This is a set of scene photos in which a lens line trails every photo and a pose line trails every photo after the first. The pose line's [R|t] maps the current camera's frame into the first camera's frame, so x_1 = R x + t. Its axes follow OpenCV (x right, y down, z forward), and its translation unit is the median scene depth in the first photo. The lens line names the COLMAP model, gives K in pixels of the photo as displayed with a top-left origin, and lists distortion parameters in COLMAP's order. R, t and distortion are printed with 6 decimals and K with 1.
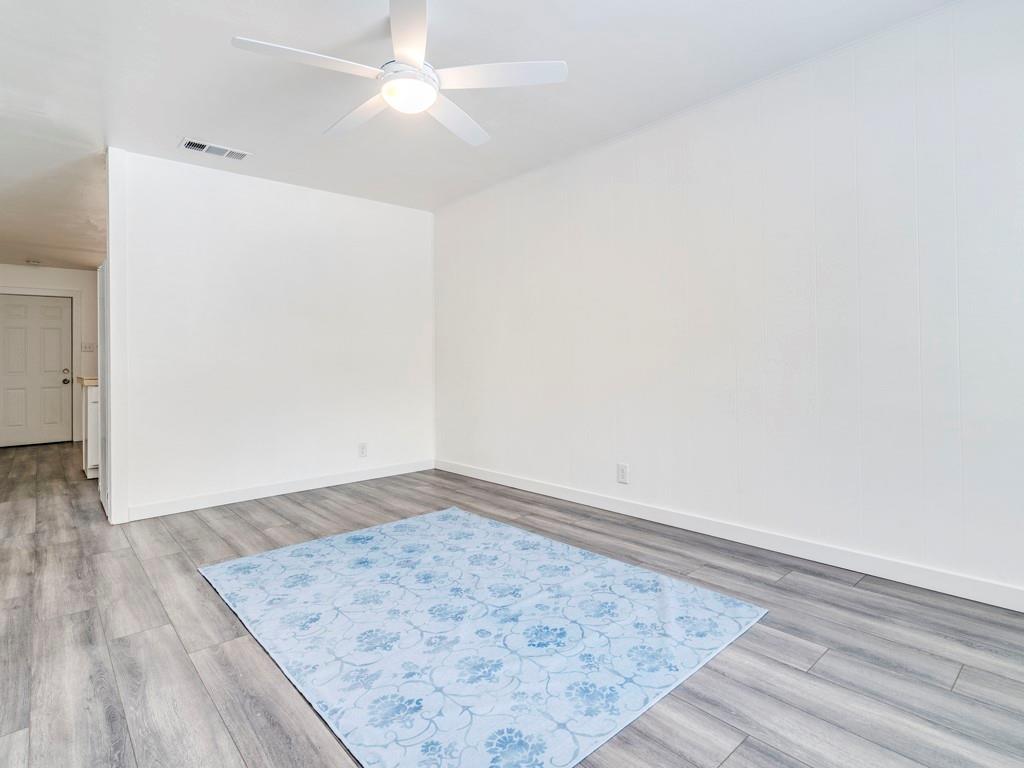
lens RADIAL K [[531.6, 0, 512.0], [0, 531.6, 384.0], [0, 0, 1]] dist [-0.023902, 0.000555]
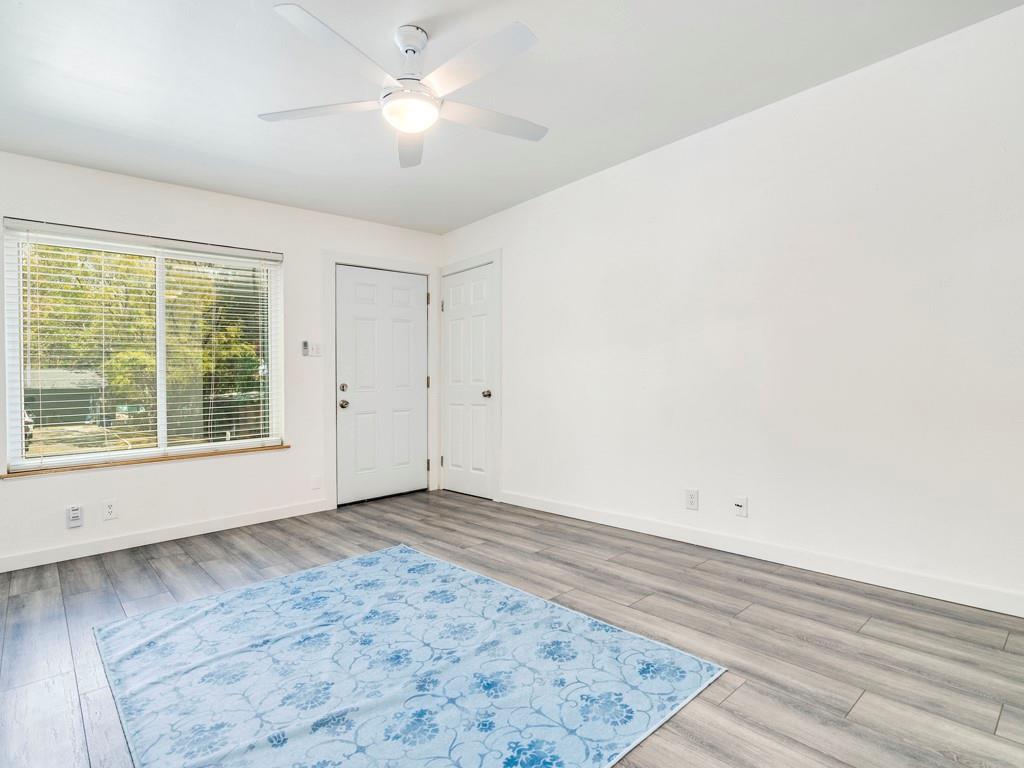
lens RADIAL K [[531.6, 0, 512.0], [0, 531.6, 384.0], [0, 0, 1]] dist [-0.023902, 0.000555]
pose [[-0.998885, 0.046588, -0.007605, -0.414405], [0.046215, 0.997984, 0.043507, -0.085682], [0.009616, 0.043107, -0.999024, 2.123438]]
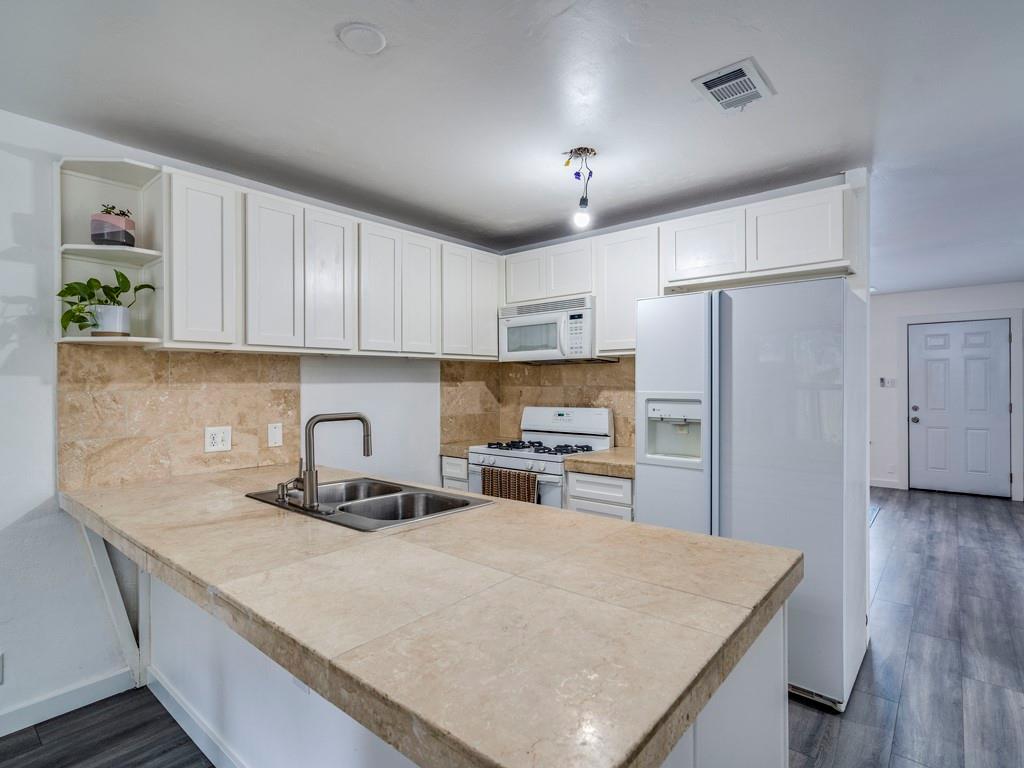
lens RADIAL K [[531.6, 0, 512.0], [0, 531.6, 384.0], [0, 0, 1]] dist [-0.023902, 0.000555]
pose [[-0.136850, 0.011224, 0.990528, -2.499716], [0.048466, 0.998814, -0.004622, -0.254893], [-0.989405, 0.047374, -0.137232, 2.738830]]
